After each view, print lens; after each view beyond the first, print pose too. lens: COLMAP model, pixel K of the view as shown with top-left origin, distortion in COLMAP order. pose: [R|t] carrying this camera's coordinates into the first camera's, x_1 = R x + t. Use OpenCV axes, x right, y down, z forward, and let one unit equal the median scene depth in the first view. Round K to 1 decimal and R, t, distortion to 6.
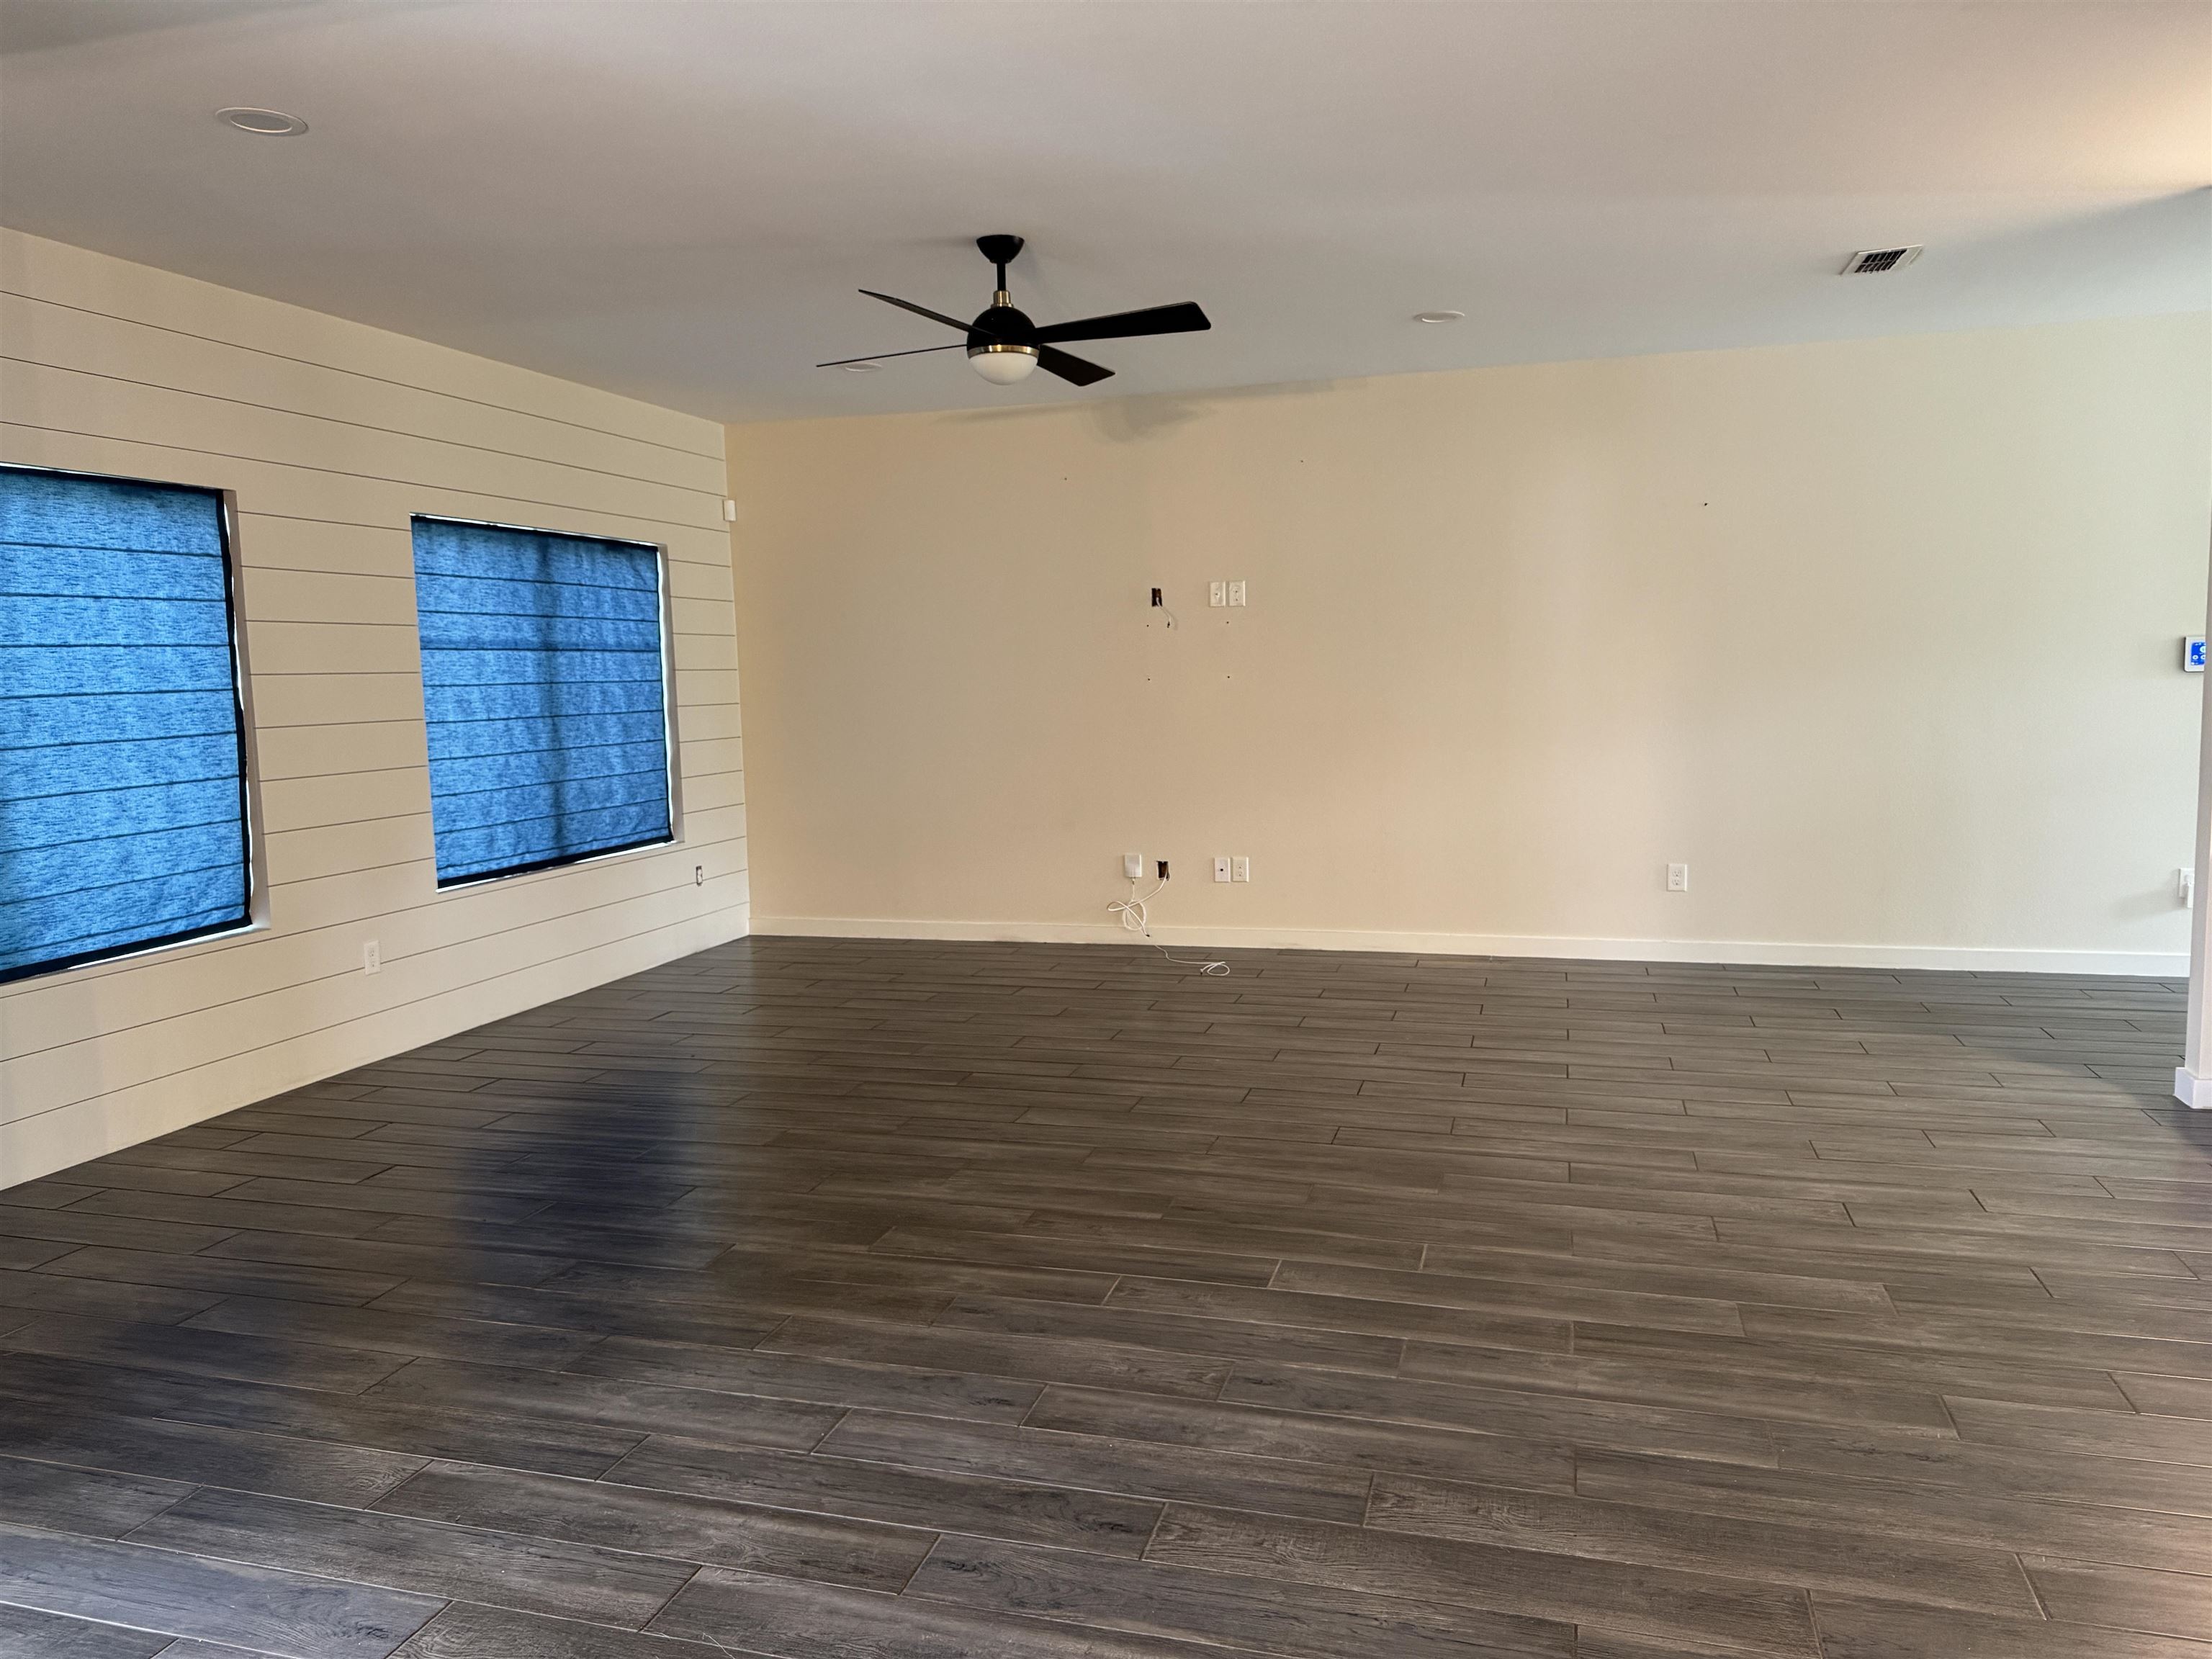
lens RADIAL K [[1544.1, 0, 1115.2], [0, 1544.1, 857.8], [0, 0, 1]] dist [0.080718, -0.147855]
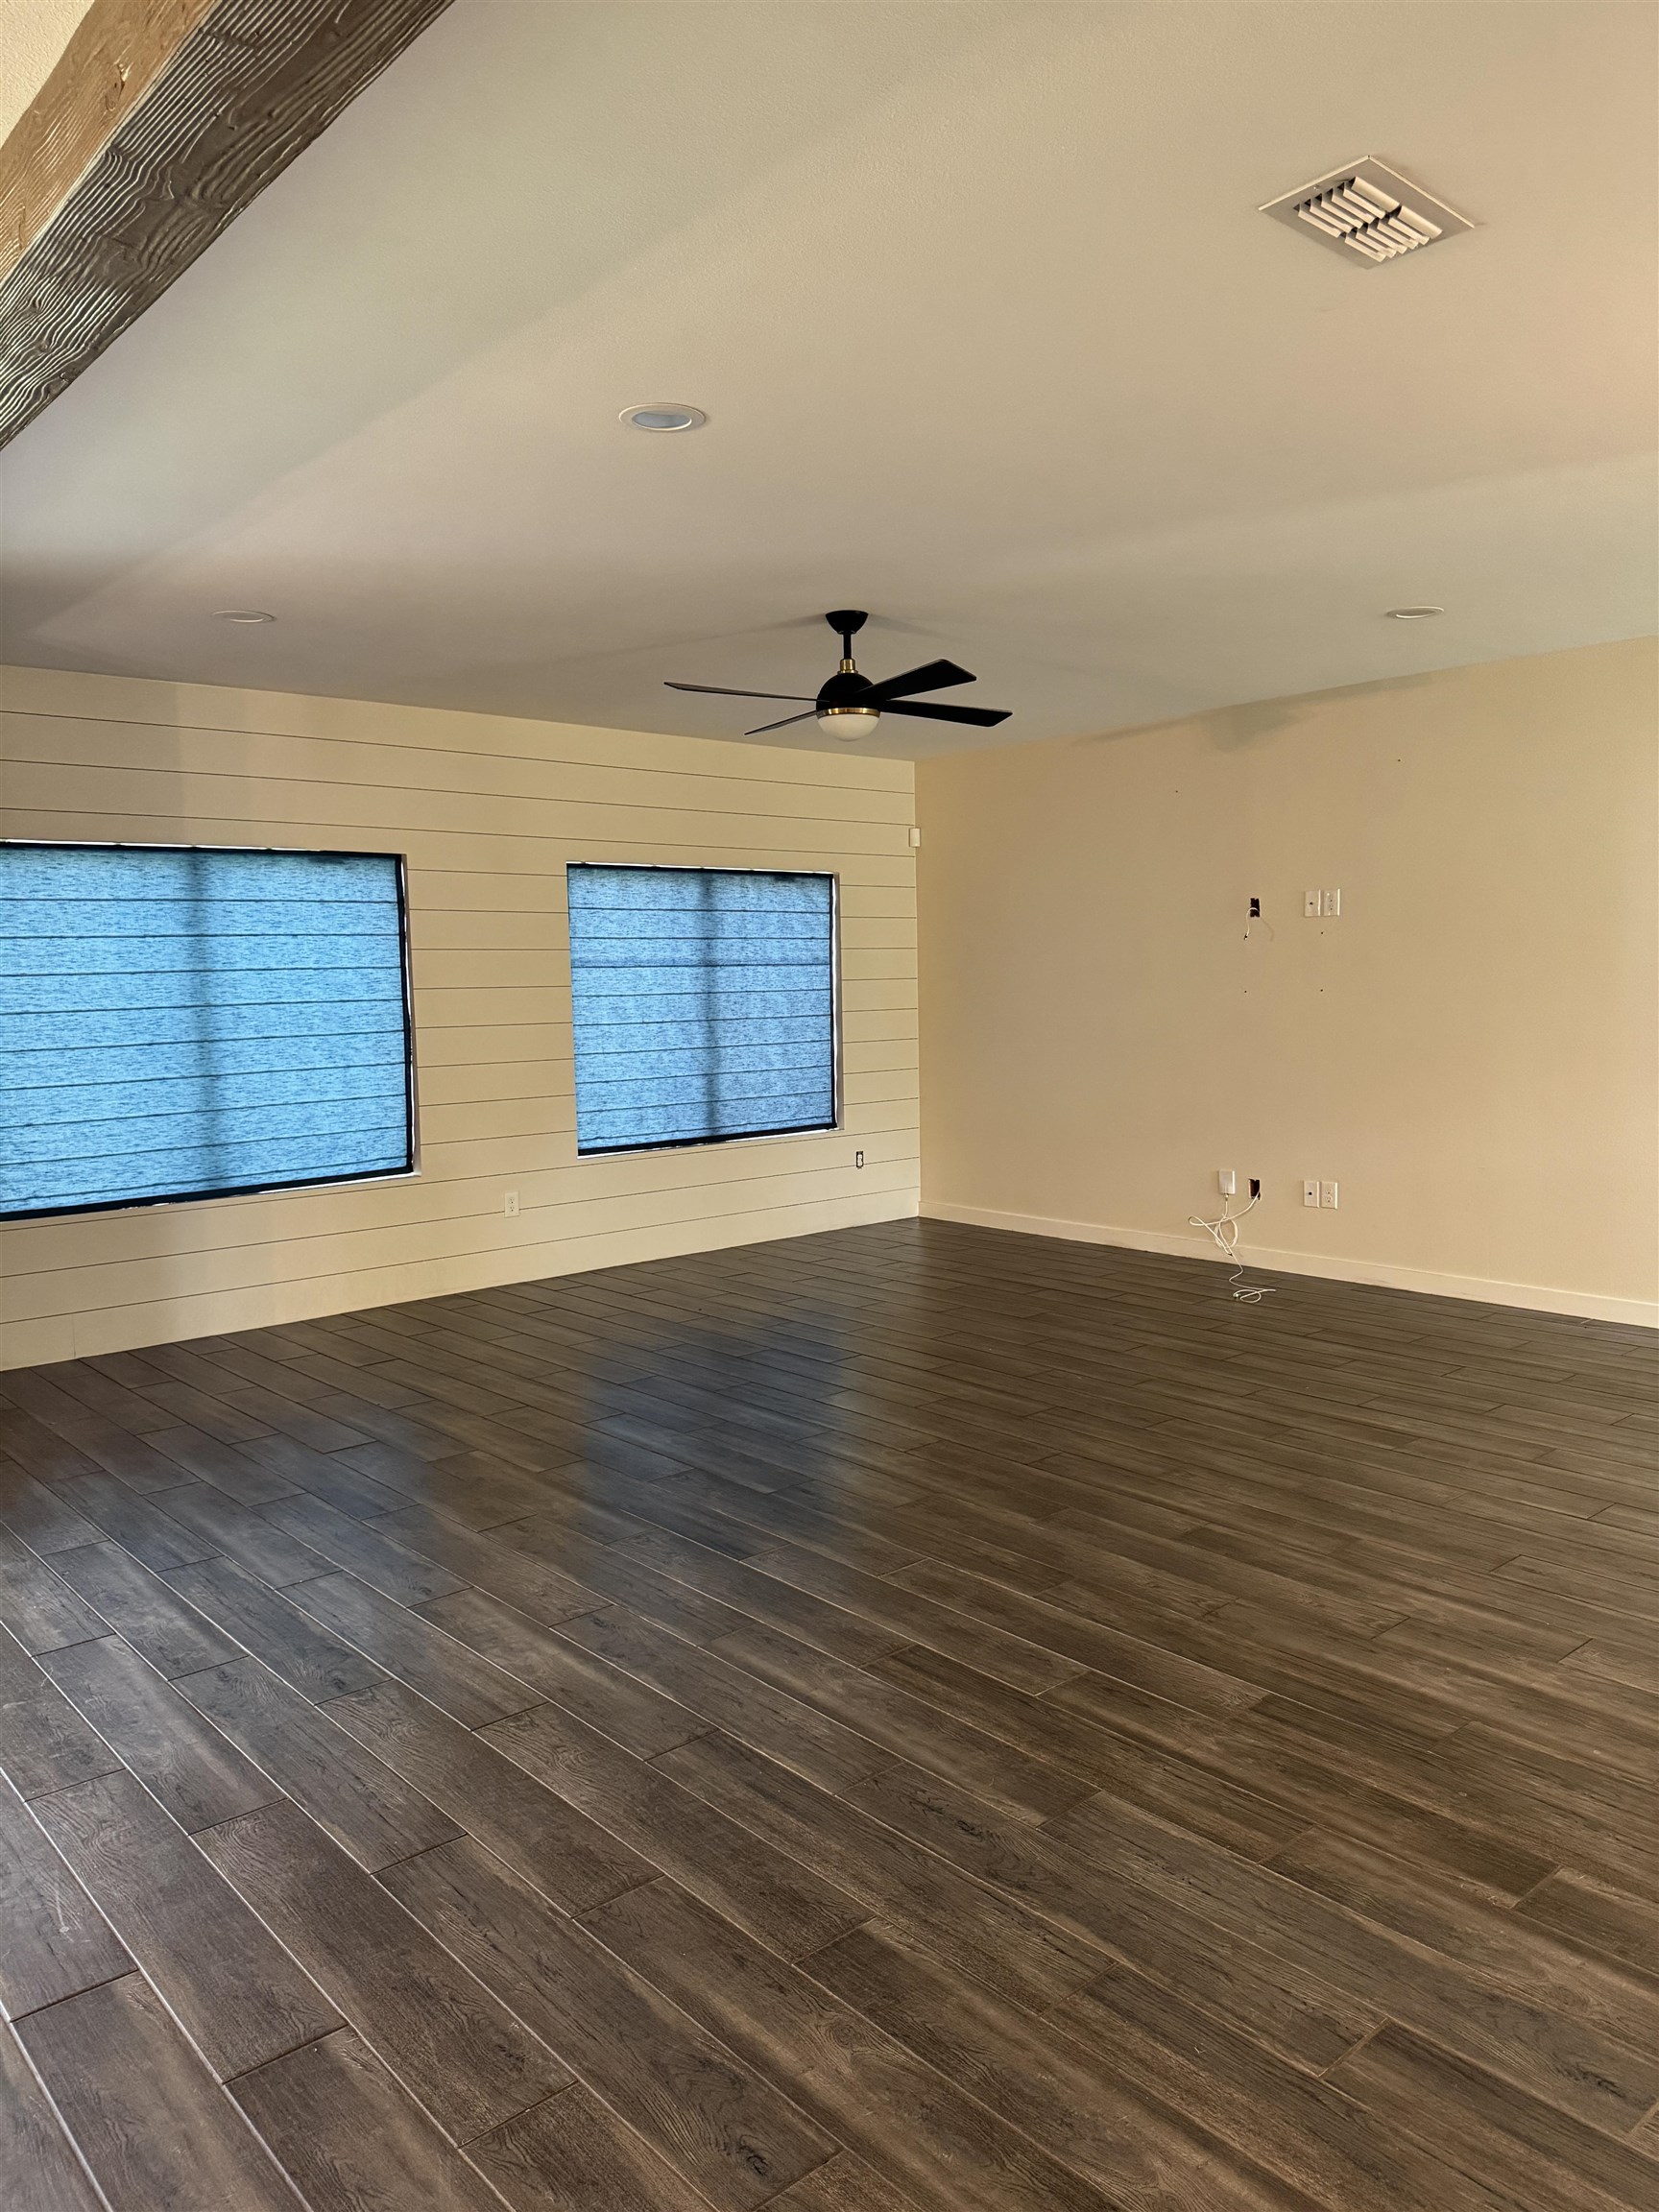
lens RADIAL K [[1544.1, 0, 859.0], [0, 1544.1, 1107.1], [0, 0, 1]] dist [0.080718, -0.147855]
pose [[0.852147, 0.054151, -0.520493, 0.496760], [-0.066015, 0.997810, -0.004270, -0.035154], [0.519122, 0.037998, 0.853855, 0.048332]]
